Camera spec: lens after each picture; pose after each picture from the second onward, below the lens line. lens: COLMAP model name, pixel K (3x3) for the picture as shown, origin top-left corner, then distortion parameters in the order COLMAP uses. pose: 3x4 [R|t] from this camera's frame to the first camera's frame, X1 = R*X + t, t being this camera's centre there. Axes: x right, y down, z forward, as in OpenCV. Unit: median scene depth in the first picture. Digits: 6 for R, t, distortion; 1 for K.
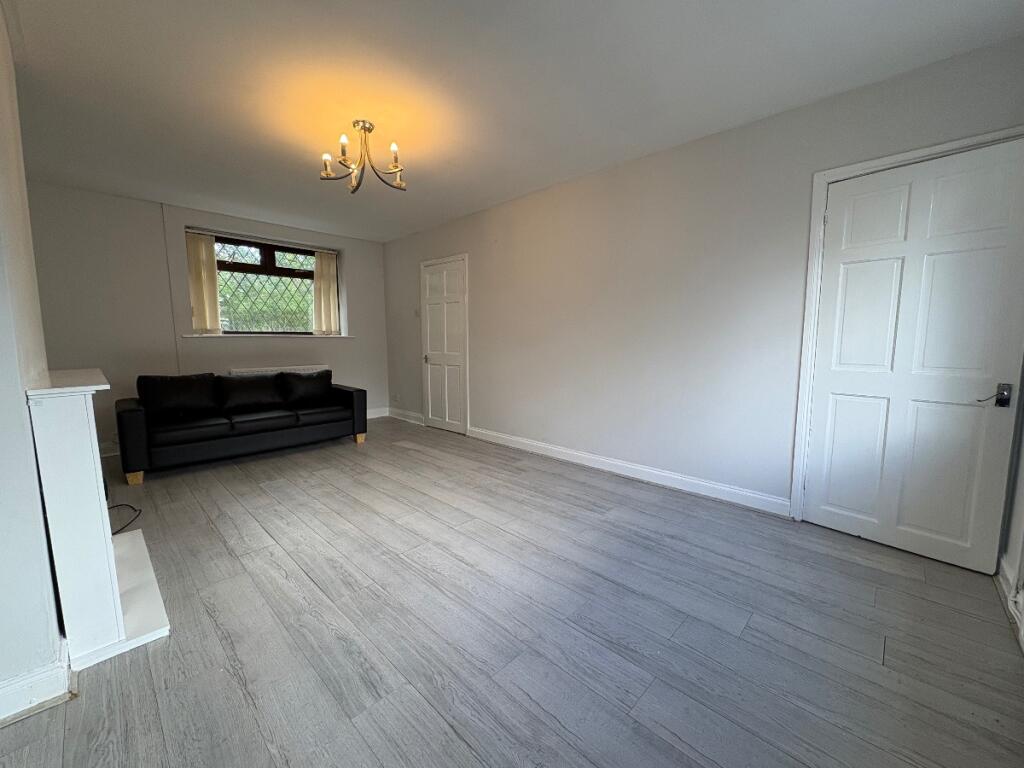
lens RADIAL K [[409.5, 0, 510.2], [0, 409.5, 383.4], [0, 0, 1]] dist [0.000496, 0.000398]
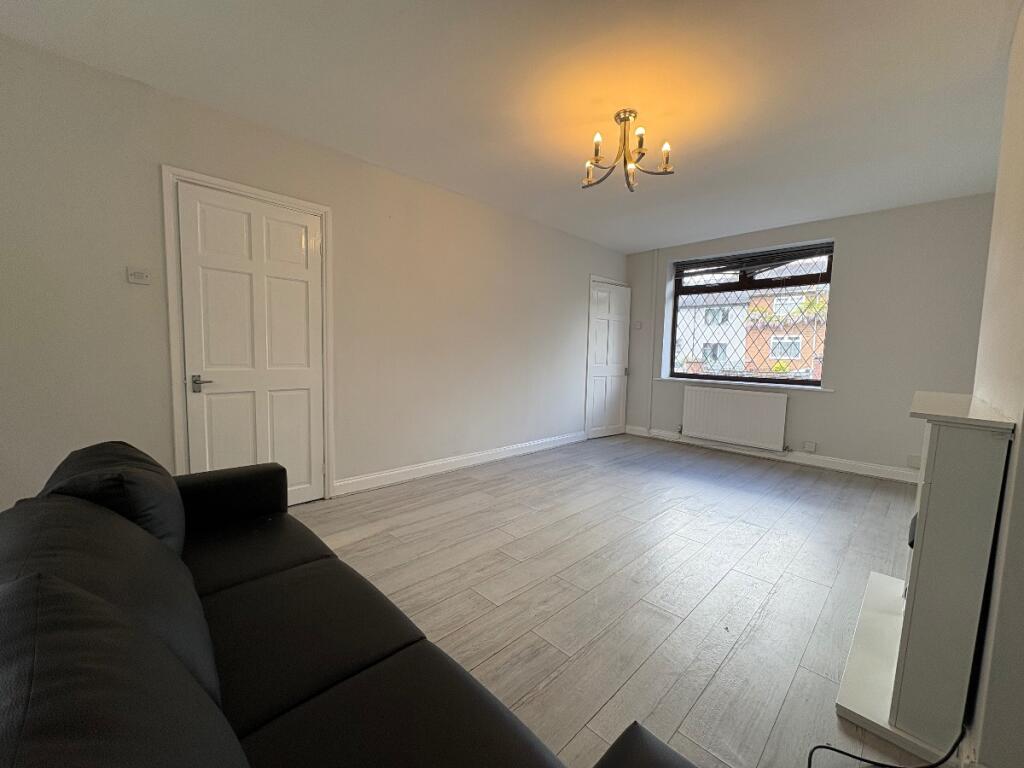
lens RADIAL K [[409.5, 0, 510.2], [0, 409.5, 383.4], [0, 0, 1]] dist [0.000496, 0.000398]
pose [[0.025877, -0.079160, 0.996526, -1.035035], [0.081923, 0.993675, 0.076806, -0.105596], [-0.996303, 0.079651, 0.032198, 1.002767]]
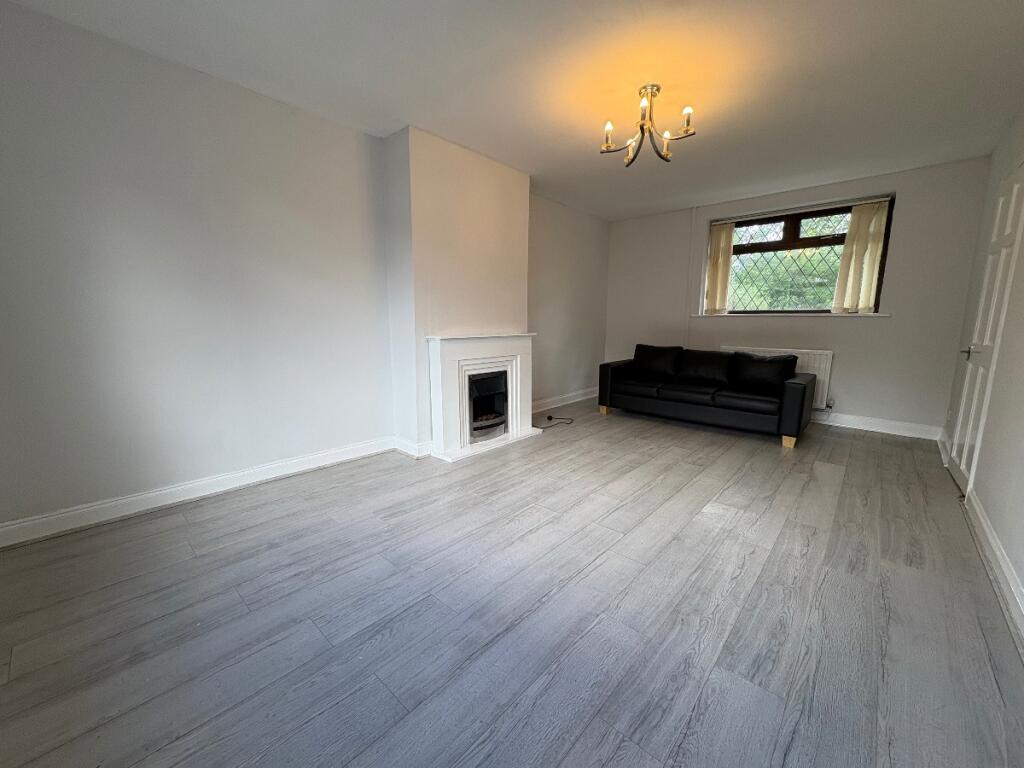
lens RADIAL K [[407.5, 0, 512.0], [0, 407.5, 384.0], [0, 0, 1]] dist [0.000343, -0.000010]
pose [[0.034898, 0.157517, -0.986899, 0.533856], [-0.111017, 0.982000, 0.152810, -0.054947], [0.993206, 0.104230, 0.051757, 0.554960]]
